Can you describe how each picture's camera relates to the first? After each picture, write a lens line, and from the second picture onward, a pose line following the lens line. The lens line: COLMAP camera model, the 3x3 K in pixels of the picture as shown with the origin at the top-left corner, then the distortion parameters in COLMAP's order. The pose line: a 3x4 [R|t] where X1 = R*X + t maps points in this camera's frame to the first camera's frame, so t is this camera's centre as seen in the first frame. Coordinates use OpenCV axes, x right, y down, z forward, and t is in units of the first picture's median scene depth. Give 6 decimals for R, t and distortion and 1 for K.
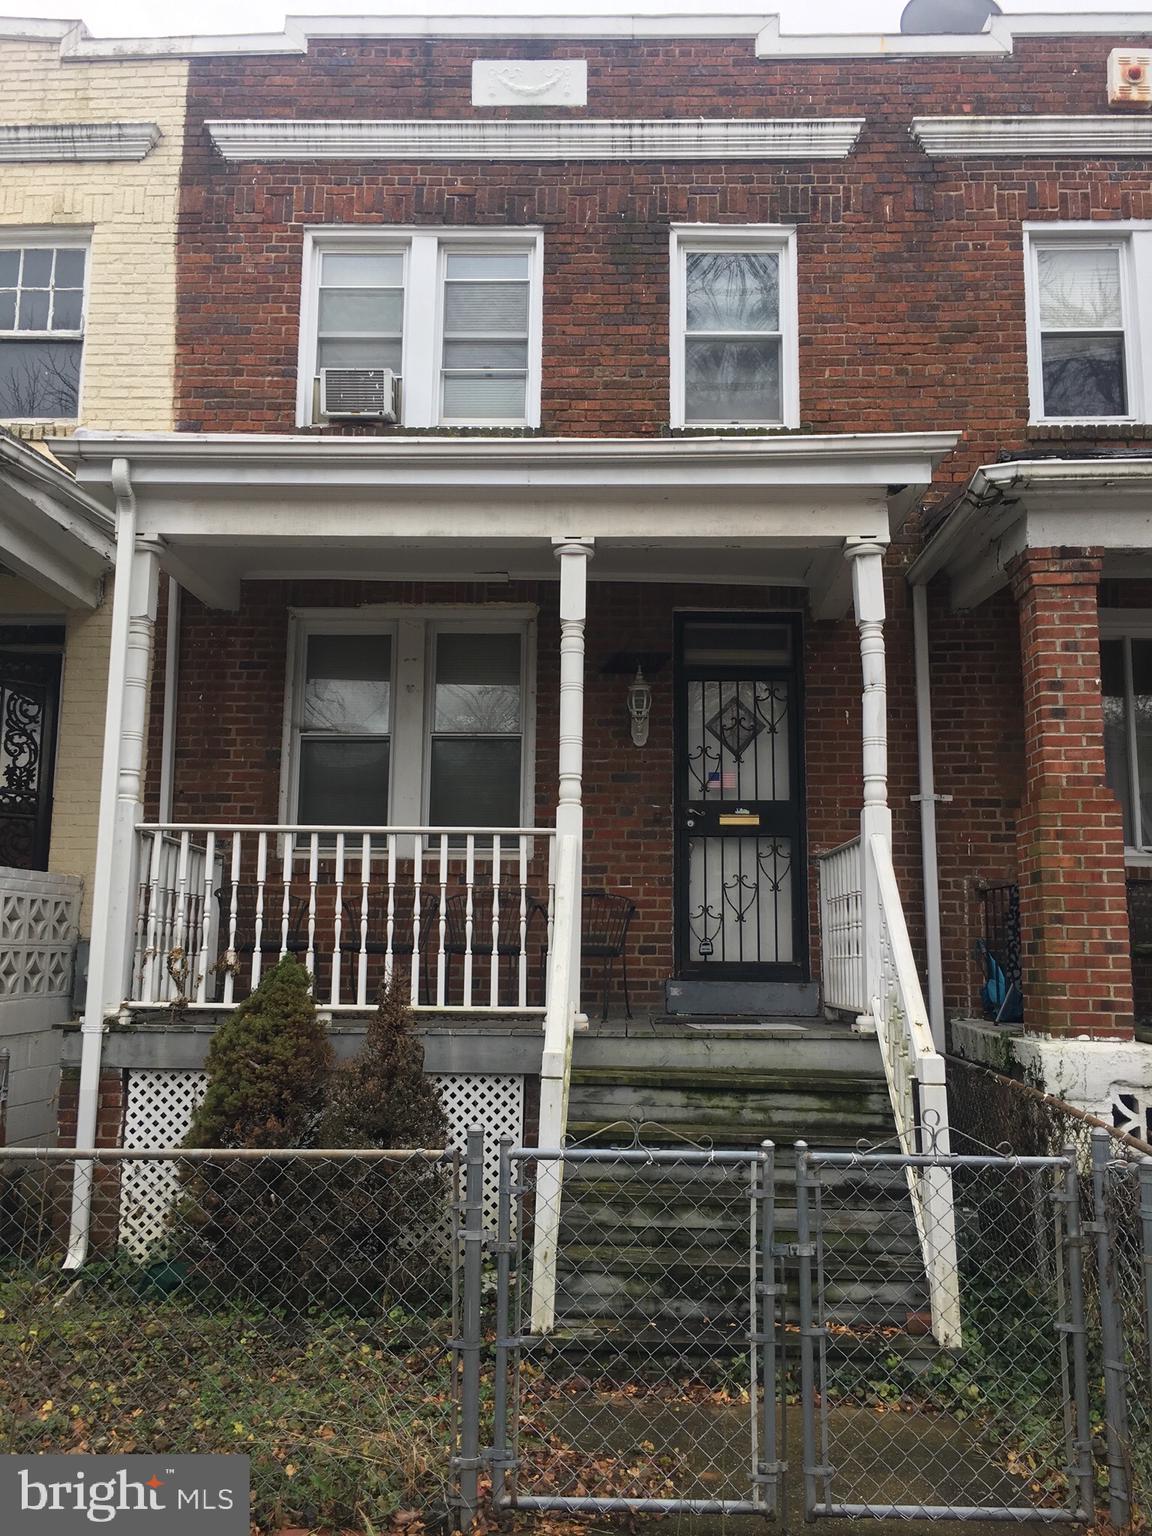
lens RADIAL K [[1315.3, 0, 564.9], [0, 1315.3, 767.3], [0, 0, 1]] dist [0.085900, -0.109714]
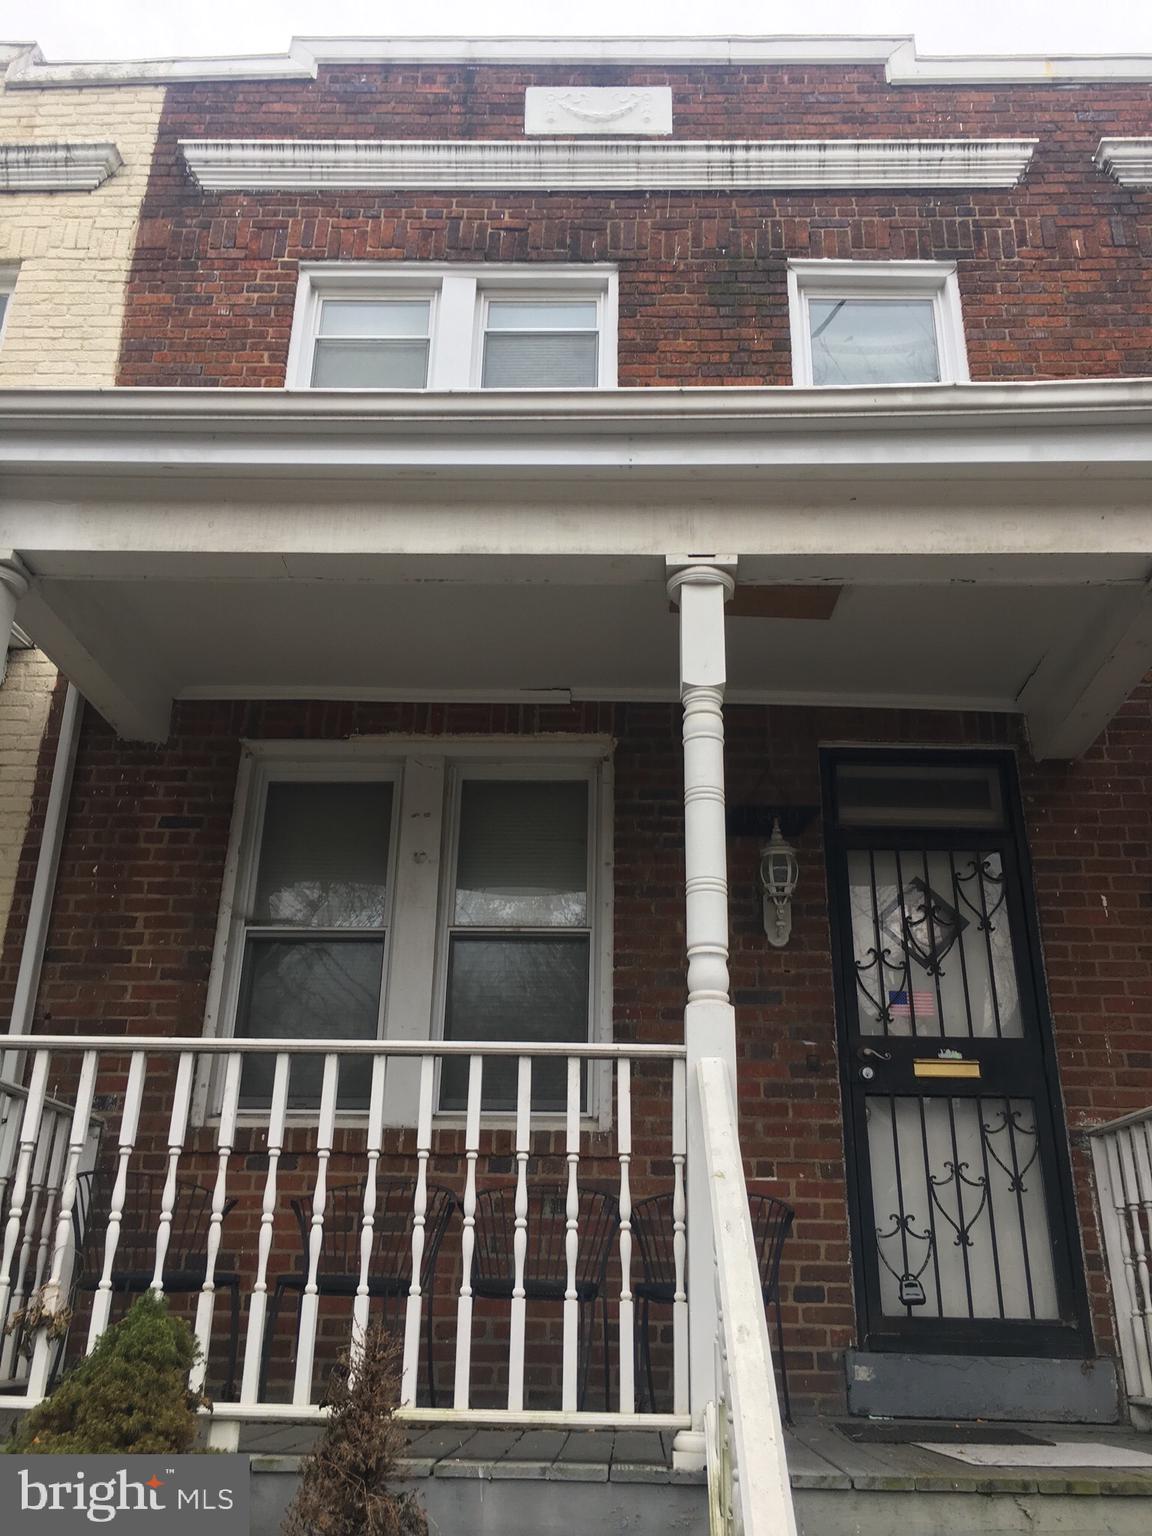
lens RADIAL K [[1315.3, 0, 564.9], [0, 1315.3, 767.3], [0, 0, 1]] dist [0.085900, -0.109714]
pose [[0.999963, 0.007456, -0.004341, -0.040821], [-0.008277, 0.970974, -0.239042, 0.049375], [0.002433, 0.239069, 0.970999, 0.340012]]
